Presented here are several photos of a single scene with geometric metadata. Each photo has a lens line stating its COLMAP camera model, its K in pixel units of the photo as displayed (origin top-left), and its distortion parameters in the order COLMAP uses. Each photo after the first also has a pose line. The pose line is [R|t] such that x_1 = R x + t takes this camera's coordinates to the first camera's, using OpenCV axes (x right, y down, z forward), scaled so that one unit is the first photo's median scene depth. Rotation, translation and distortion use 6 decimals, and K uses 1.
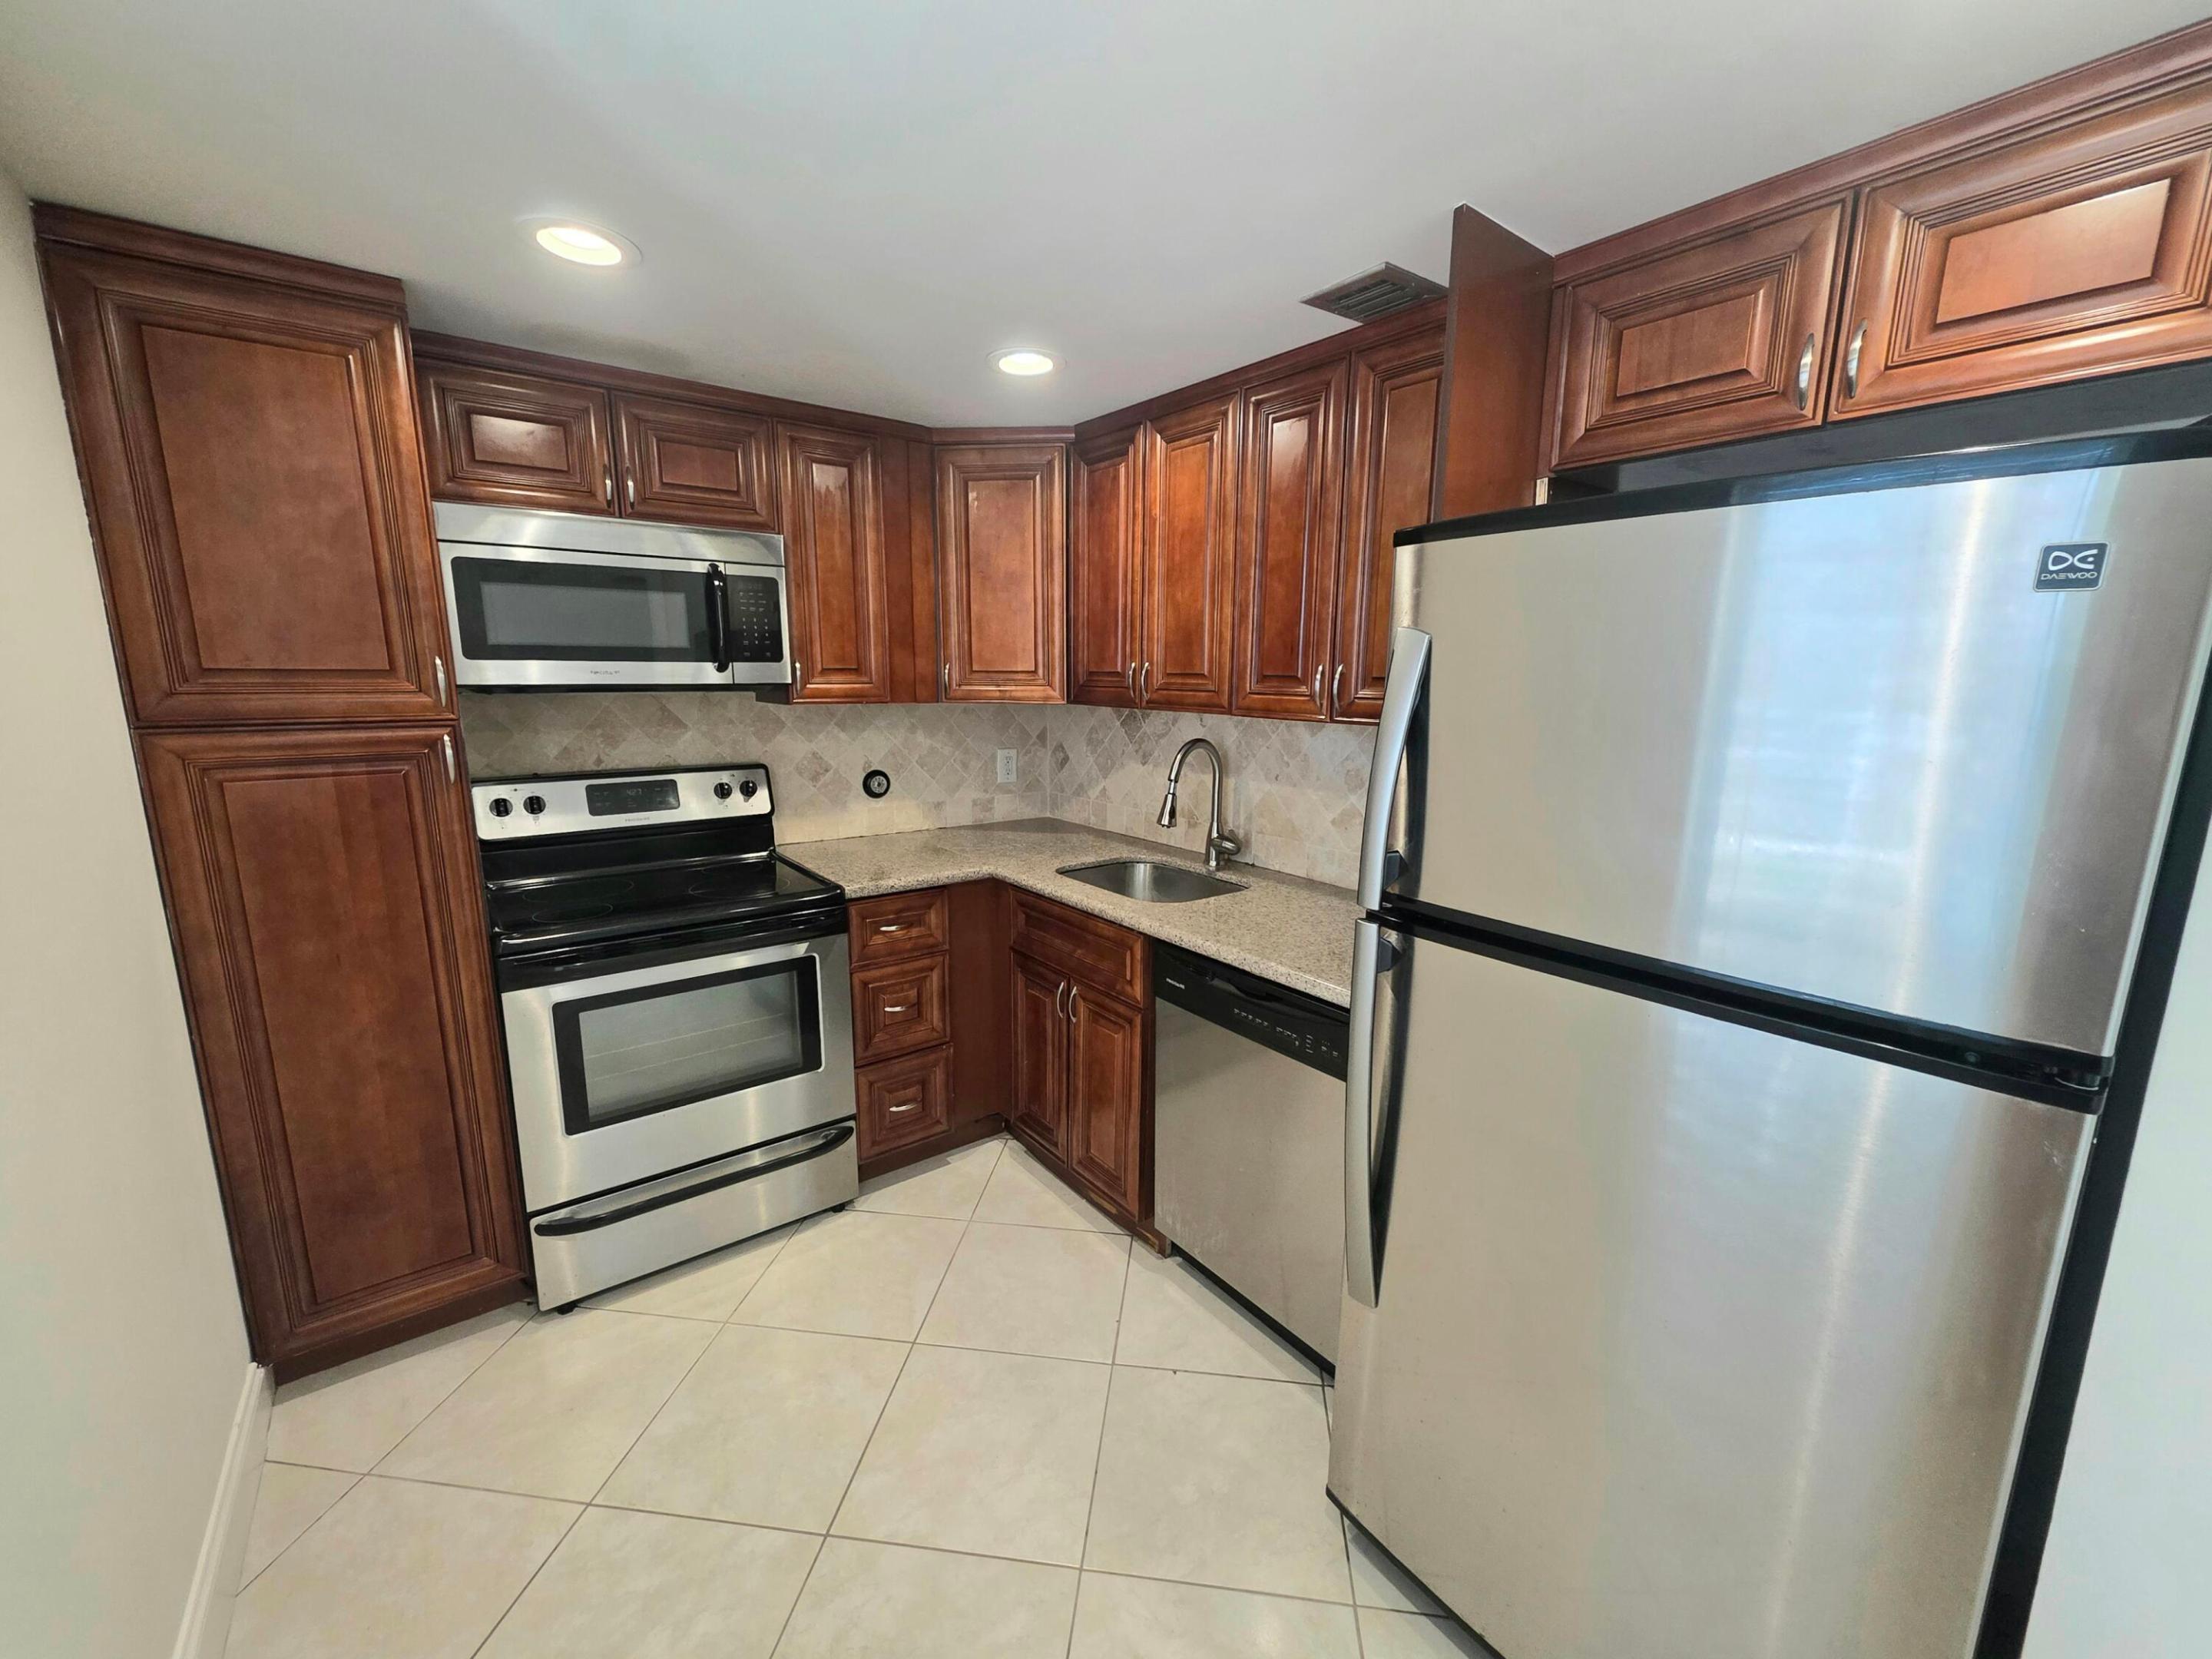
lens RADIAL K [[879.6, 0, 1107.6], [0, 879.6, 828.9], [0, 0, 1]] dist [0.002009, 0.000085]
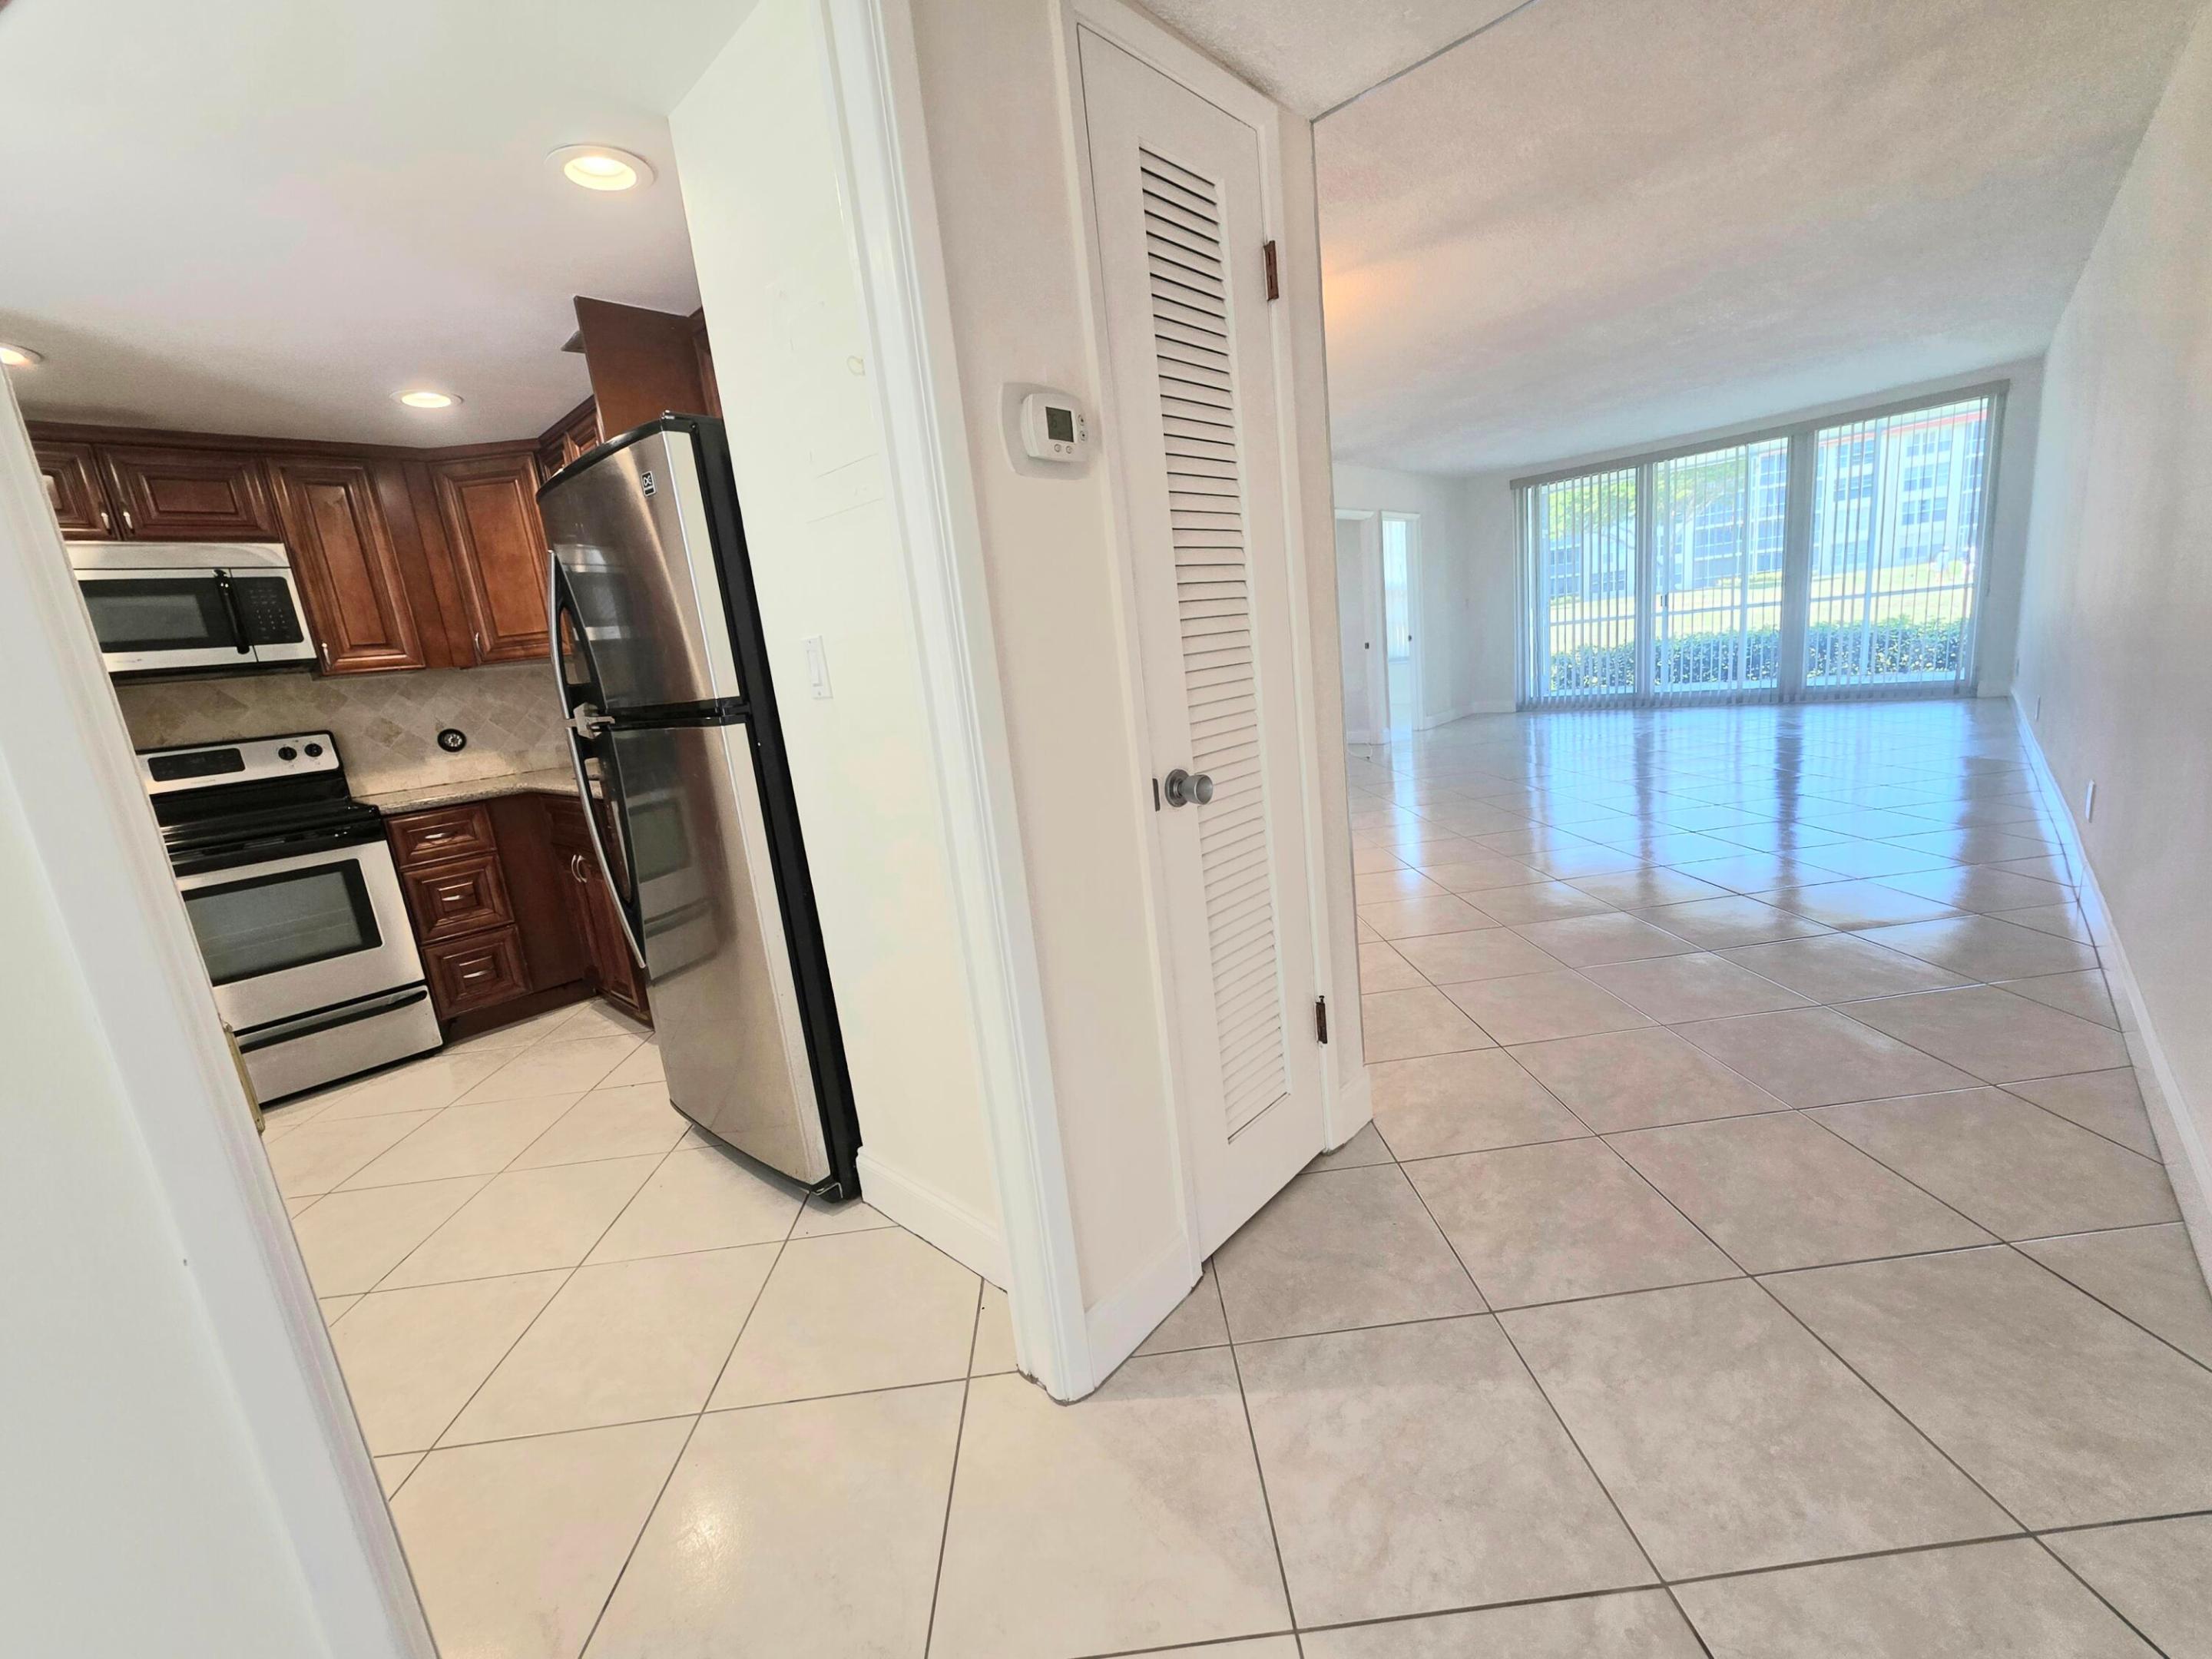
lens RADIAL K [[882.8, 0, 1114.8], [0, 882.8, 828.0], [0, 0, 1]] dist [0.000856, -0.000156]
pose [[0.978490, -0.148027, 0.143681, 0.575387], [0.145966, 0.988978, 0.024844, 0.224550], [-0.145775, -0.003337, 0.989312, -0.457822]]
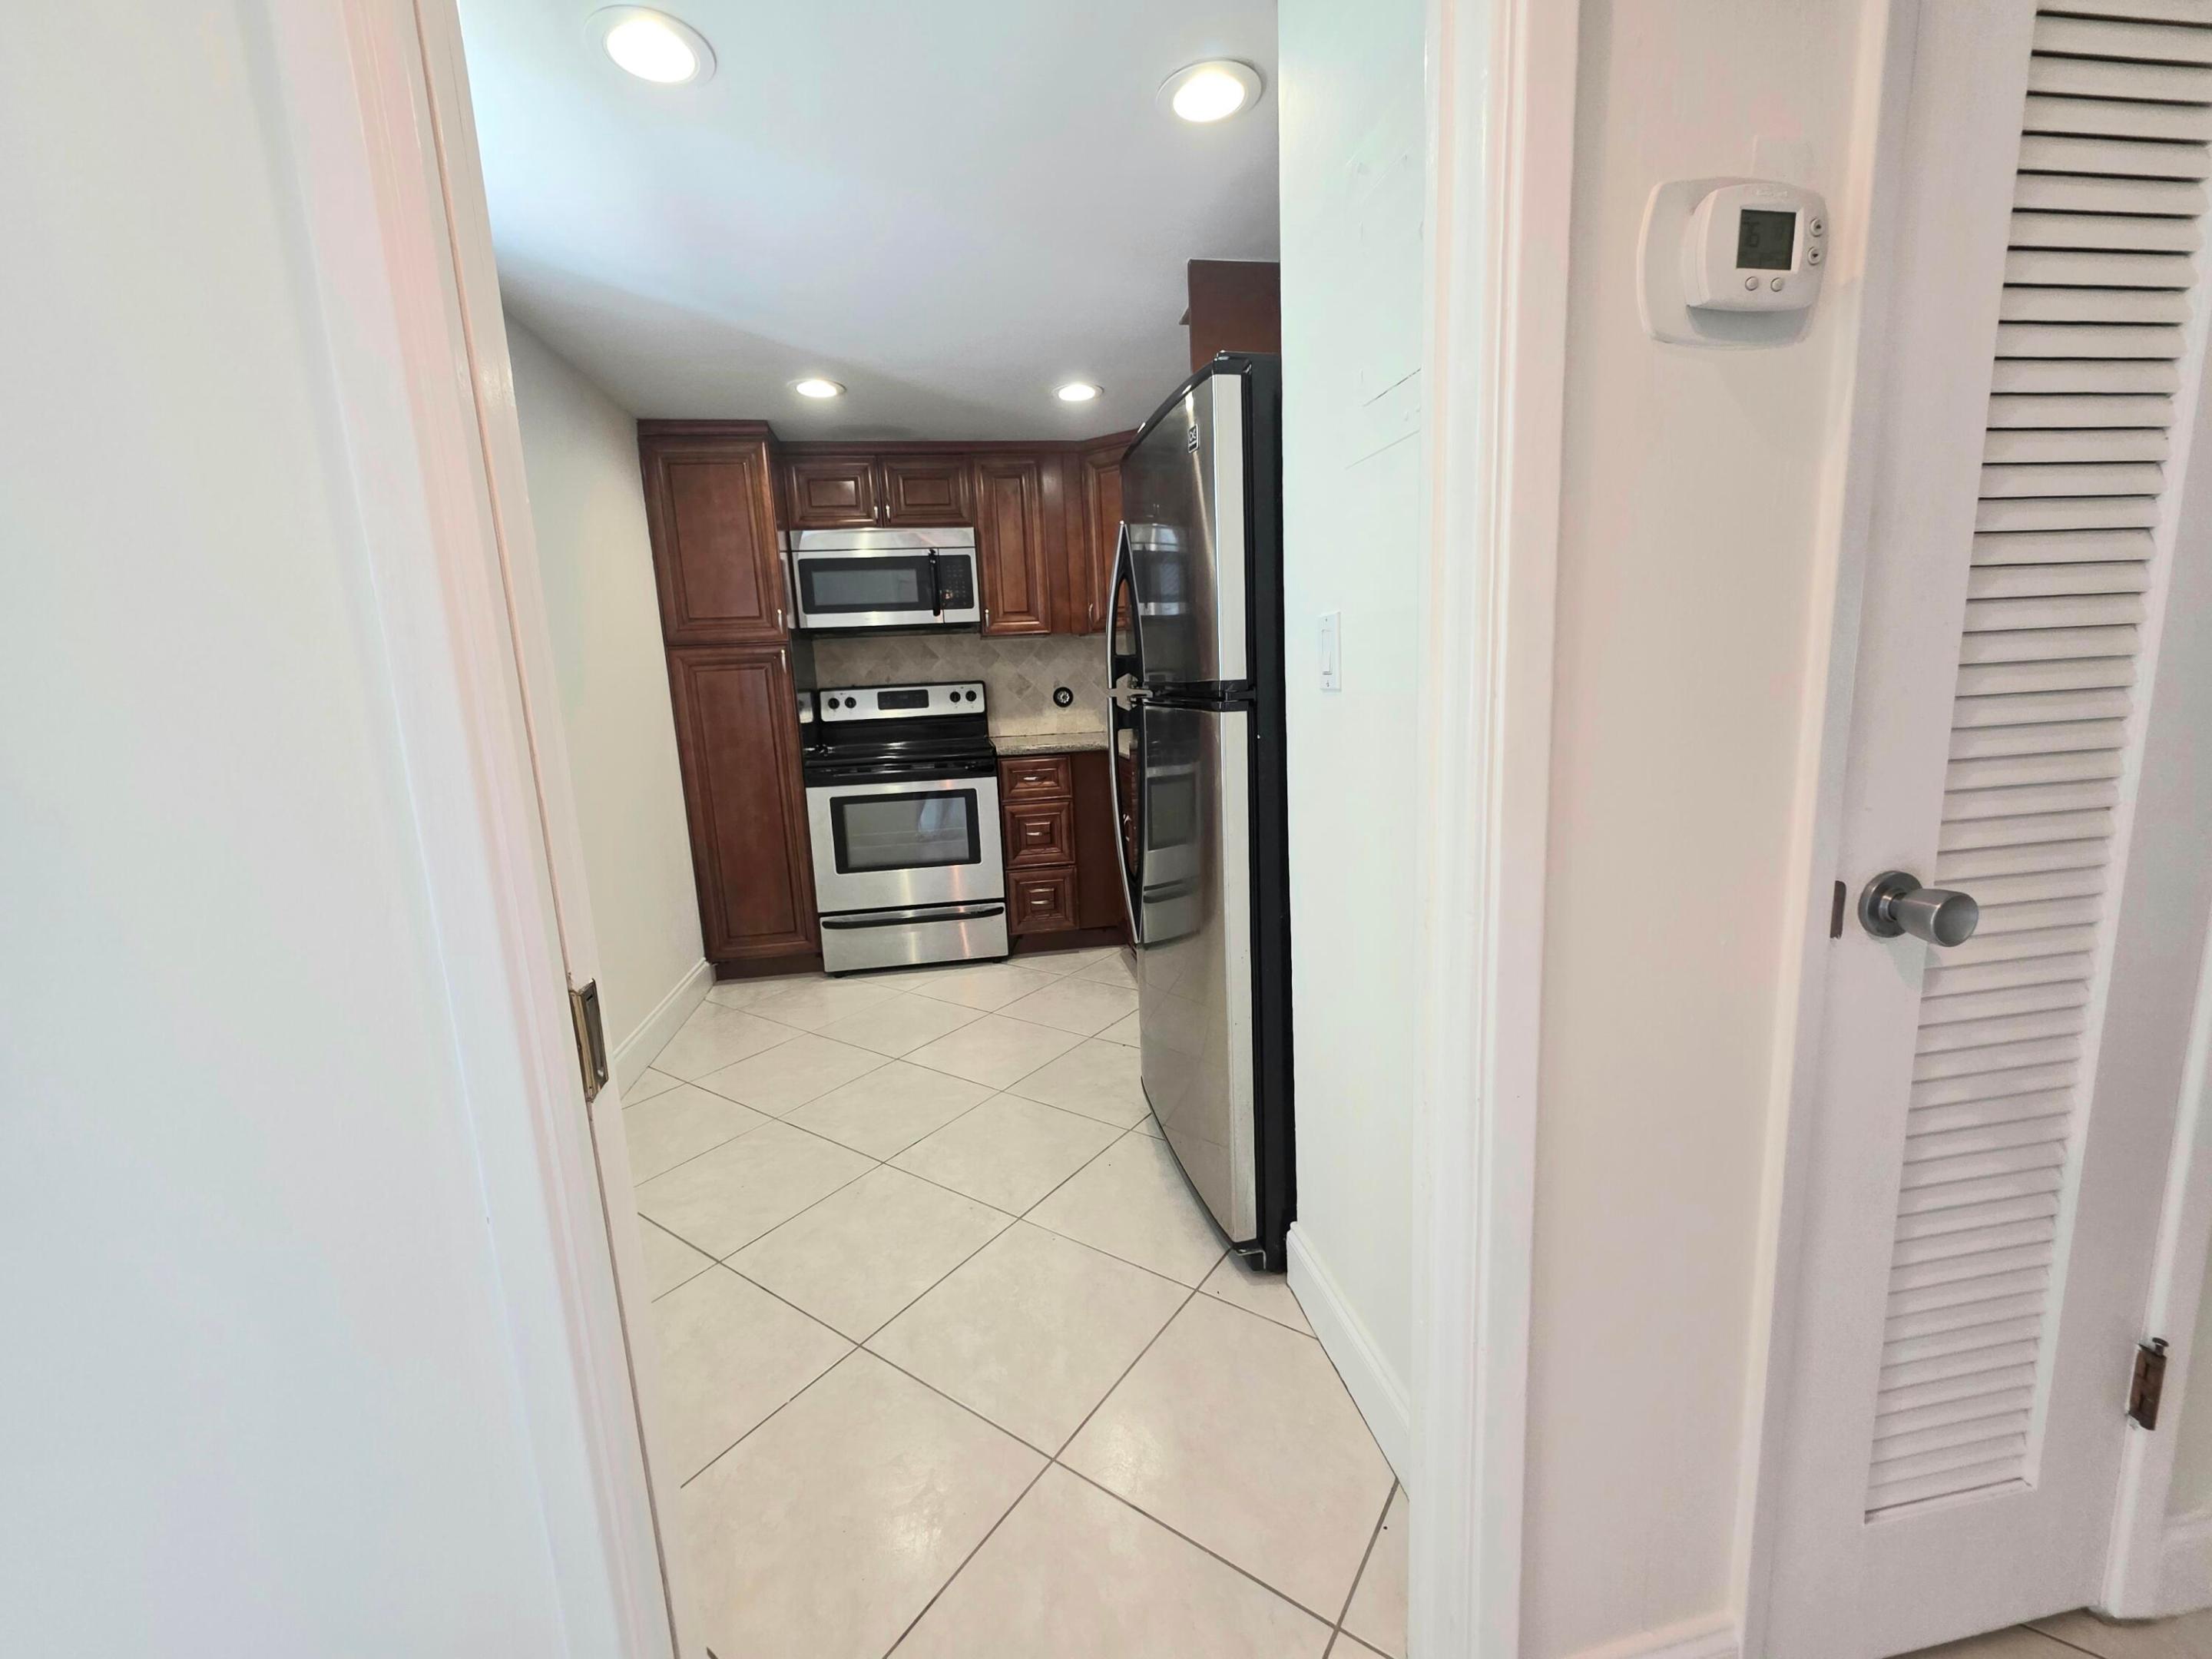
lens RADIAL K [[882.1, 0, 1105.5], [0, 882.1, 826.0], [0, 0, 1]] dist [0.000460, 0.000408]
pose [[0.883052, 0.027379, -0.468476, 0.604031], [-0.029691, 0.999556, 0.002451, 0.194698], [0.468335, 0.011745, 0.883473, -0.288229]]
